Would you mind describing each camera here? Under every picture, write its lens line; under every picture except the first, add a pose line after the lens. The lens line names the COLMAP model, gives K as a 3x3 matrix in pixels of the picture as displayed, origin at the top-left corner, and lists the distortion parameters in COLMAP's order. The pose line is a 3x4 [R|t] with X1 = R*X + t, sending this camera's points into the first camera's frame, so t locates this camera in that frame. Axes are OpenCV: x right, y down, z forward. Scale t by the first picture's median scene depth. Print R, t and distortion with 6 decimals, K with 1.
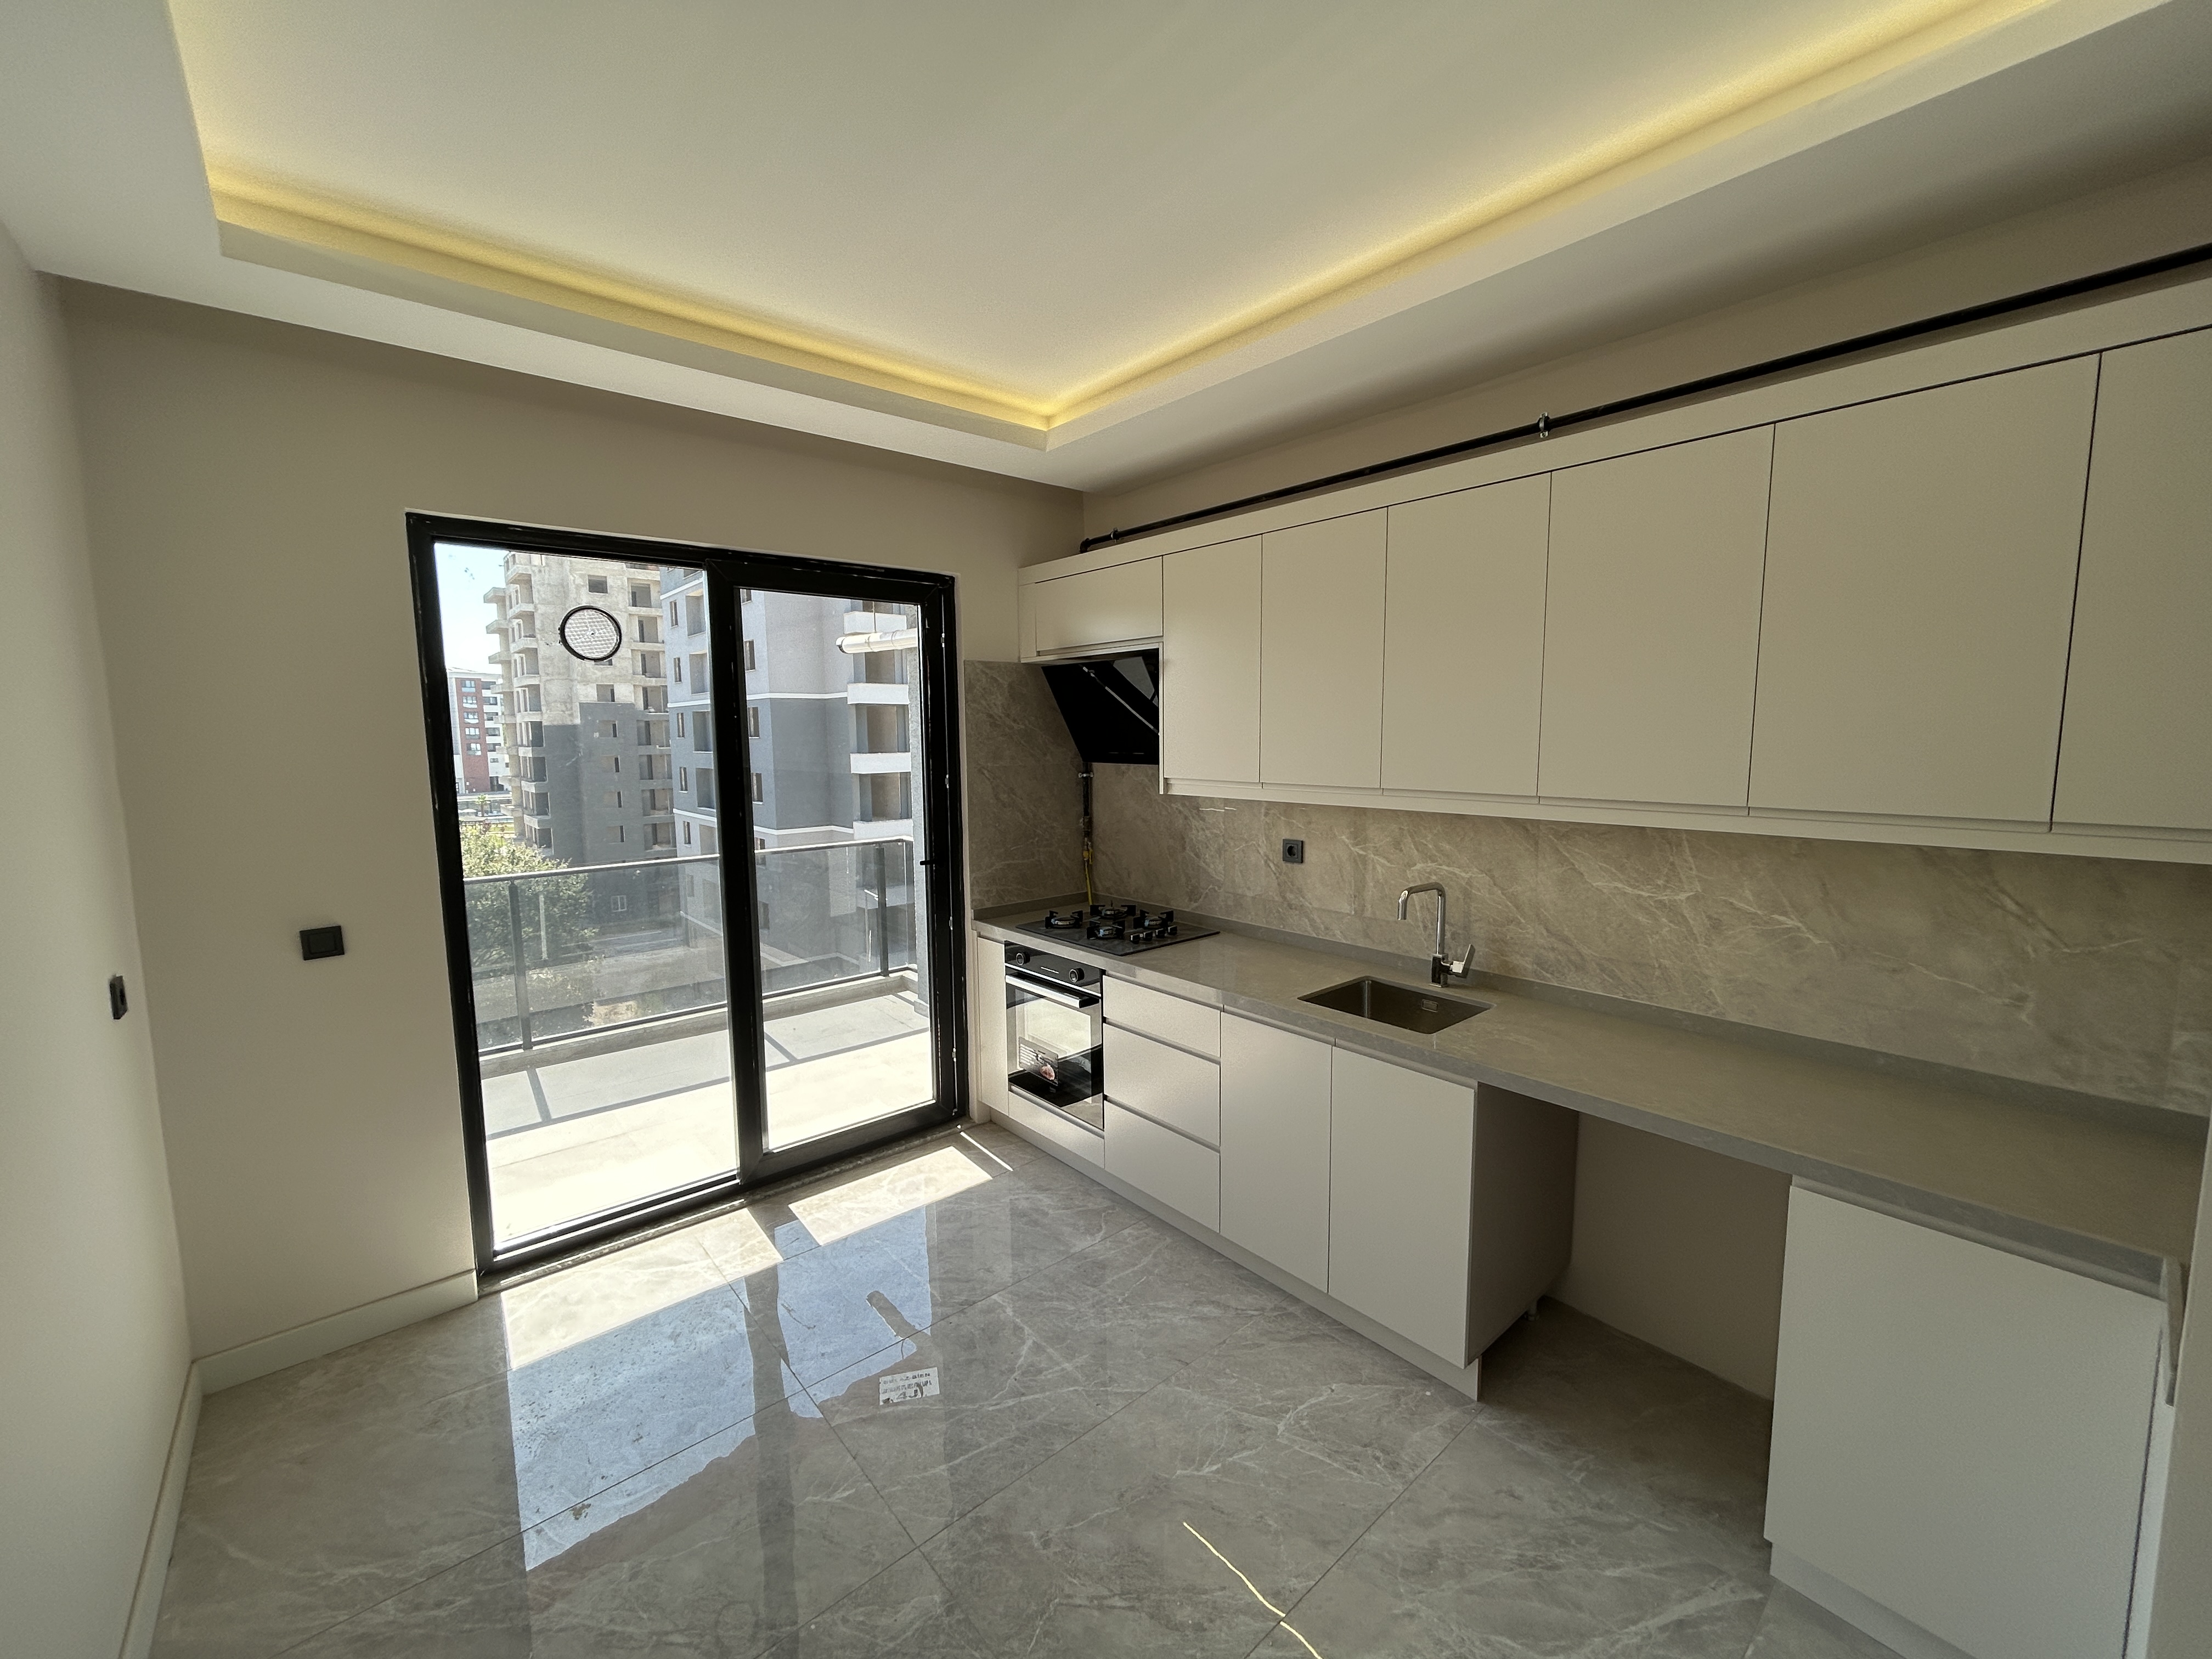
lens RADIAL K [[896.7, 0, 1101.8], [0, 896.7, 825.5], [0, 0, 1]] dist [-0.000714, -0.000004]
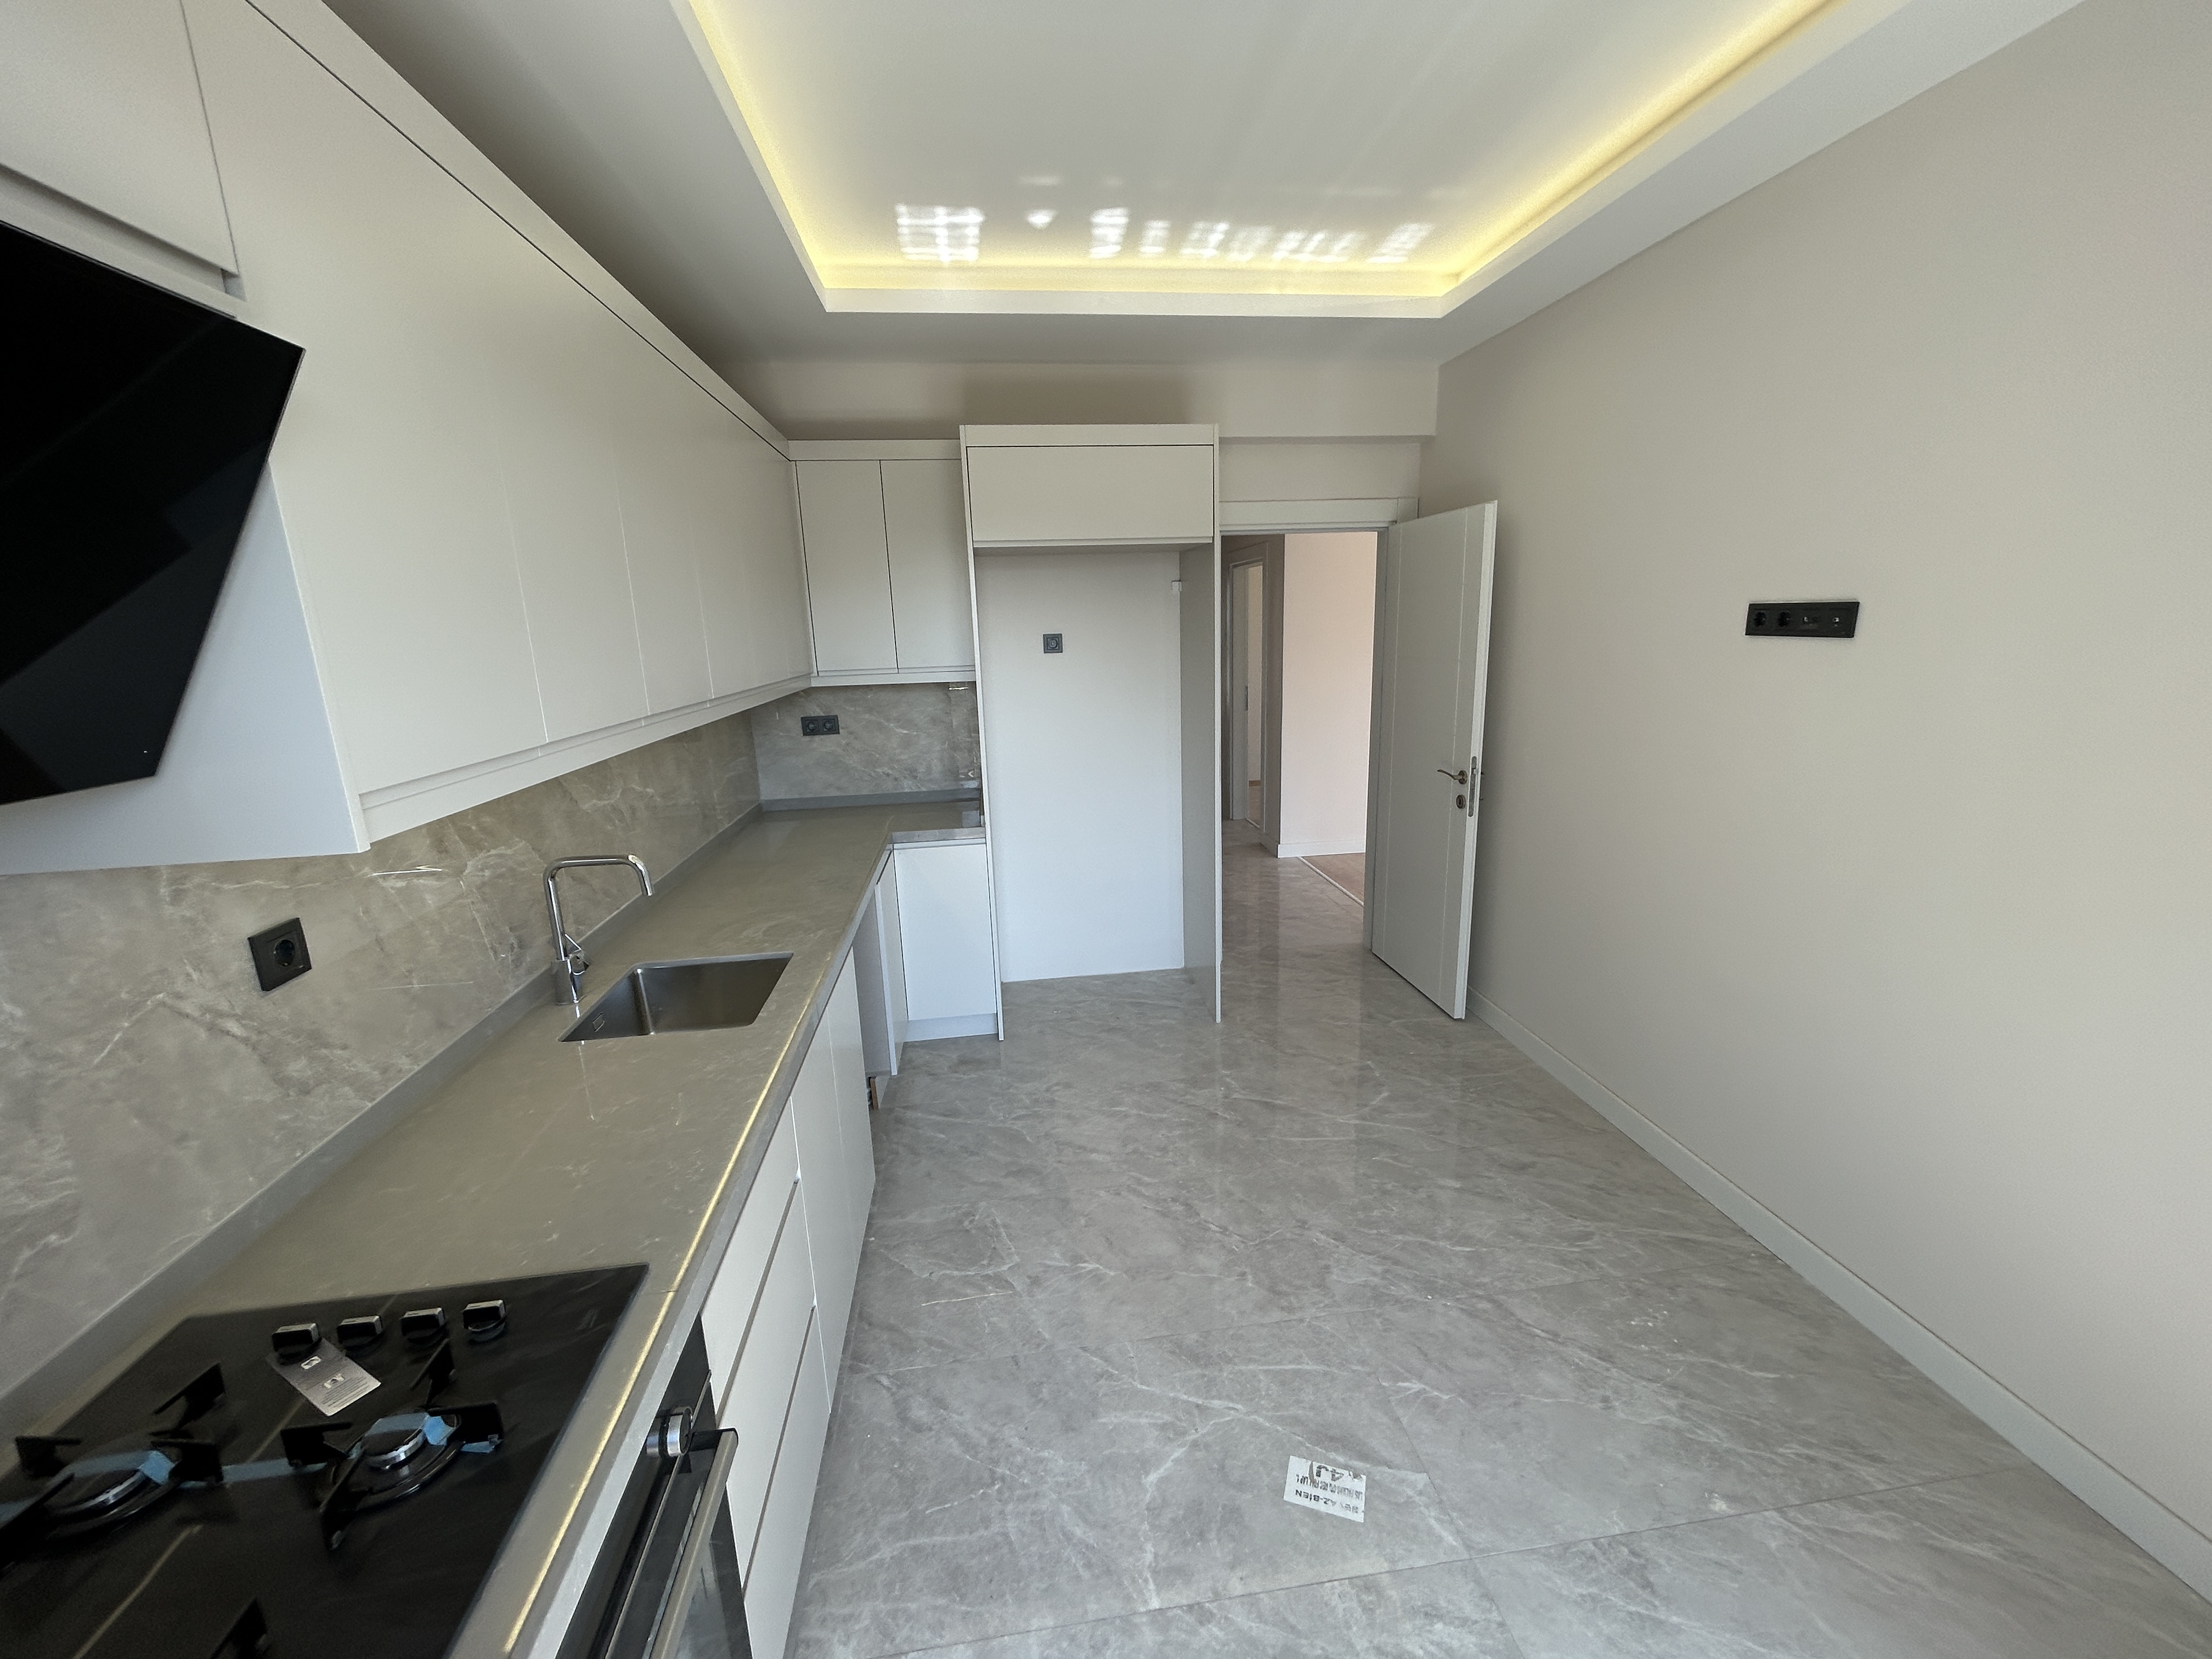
lens RADIAL K [[896.7, 0, 1105.3], [0, 896.7, 829.0], [0, 0, 1]] dist [-0.000714, -0.000004]
pose [[-0.839297, -0.087923, 0.536517, -0.415120], [0.097321, 0.946601, 0.307369, -0.152354], [-0.534892, 0.310188, -0.785922, 1.518193]]
